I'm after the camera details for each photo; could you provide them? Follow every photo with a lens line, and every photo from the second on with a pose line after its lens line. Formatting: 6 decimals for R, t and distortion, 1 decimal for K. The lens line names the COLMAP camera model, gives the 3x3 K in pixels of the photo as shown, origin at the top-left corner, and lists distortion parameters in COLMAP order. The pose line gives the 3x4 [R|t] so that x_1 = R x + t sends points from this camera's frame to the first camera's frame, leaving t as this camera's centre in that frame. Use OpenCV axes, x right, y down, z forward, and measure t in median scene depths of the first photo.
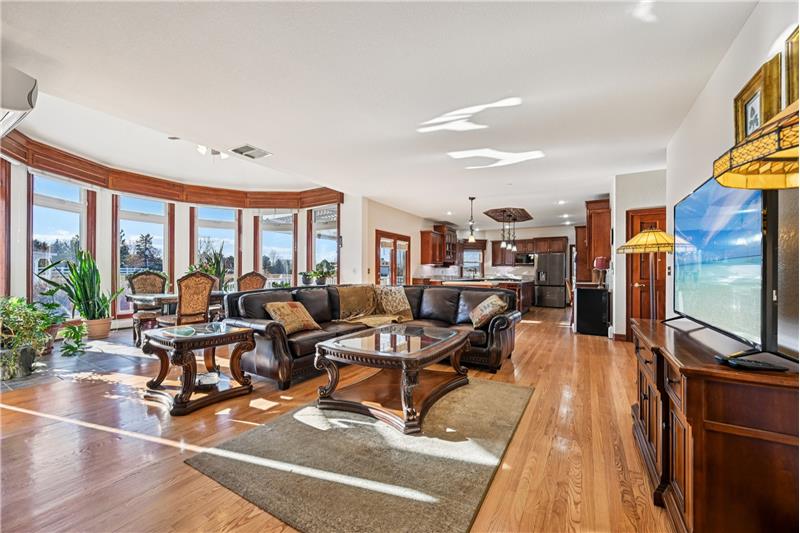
lens RADIAL K [[312.3, 0, 401.9], [0, 312.3, 272.0], [0, 0, 1]] dist [0.000350, 0.000355]
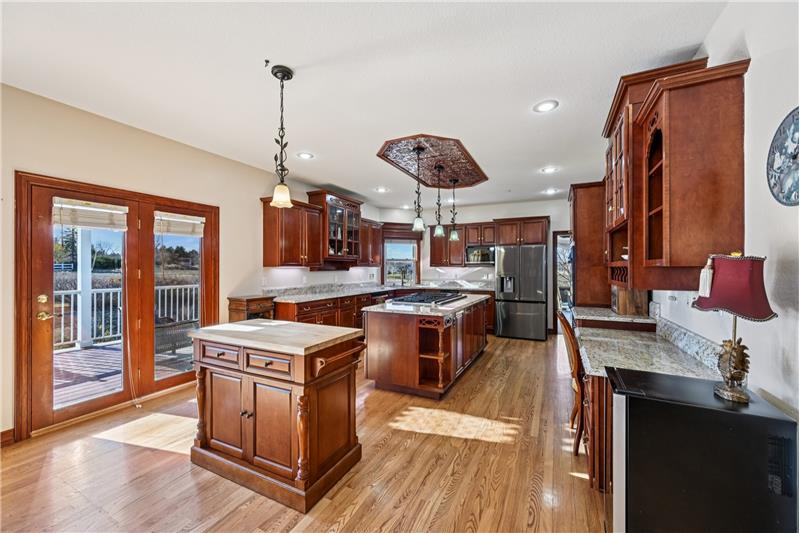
lens RADIAL K [[312.3, 0, 408.4], [0, 312.3, 267.7], [0, 0, 1]] dist [0.000350, 0.000355]
pose [[0.996269, -0.004942, 0.086162, 0.219952], [0.004508, 0.999976, 0.005233, -0.022658], [-0.086186, -0.004825, 0.996267, 0.447145]]
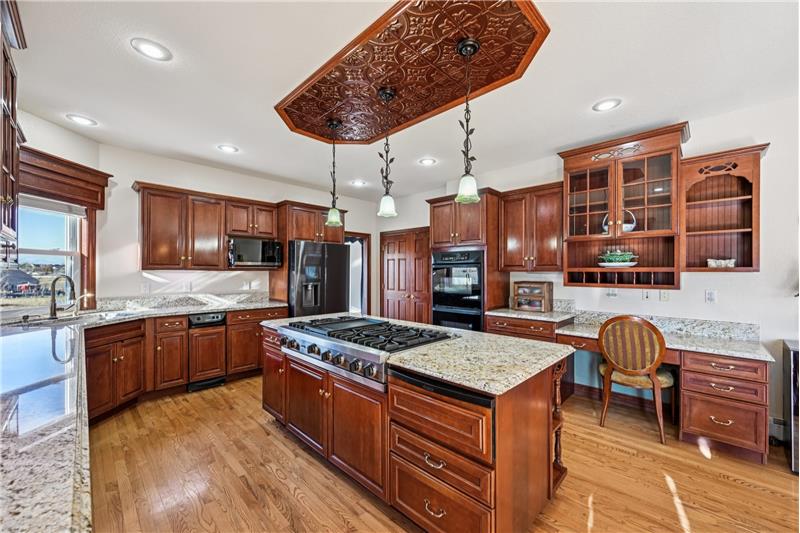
lens RADIAL K [[312.3, 0, 399.3], [0, 312.3, 269.4], [0, 0, 1]] dist [0.000350, 0.000355]
pose [[0.240616, 0.006234, 0.970600, 0.070855], [-0.005832, 0.999971, -0.004977, -0.021293], [-0.970603, -0.004464, 0.240645, 0.798643]]
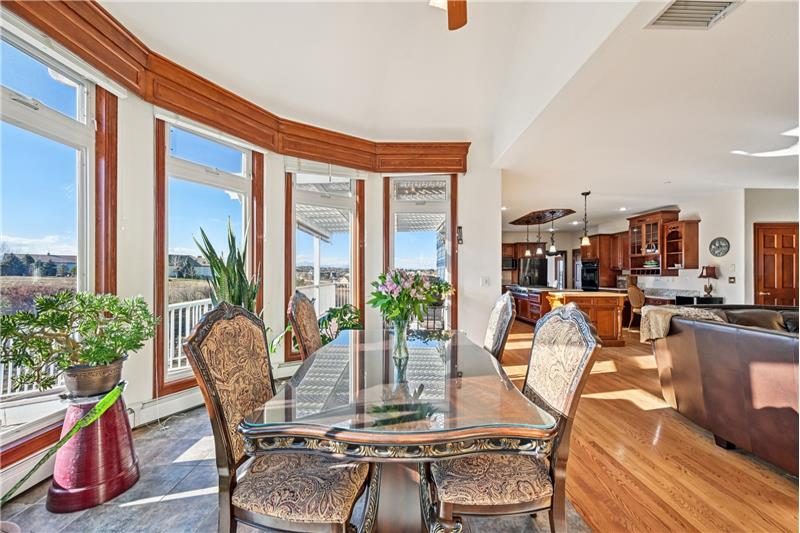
lens RADIAL K [[312.3, 0, 402.5], [0, 312.3, 270.0], [0, 0, 1]] dist [0.000350, 0.000355]
pose [[0.853427, 0.003251, 0.521202, -0.425456], [0.000960, 0.999969, -0.007809, -0.015565], [-0.521211, 0.007164, 0.853398, 0.362283]]
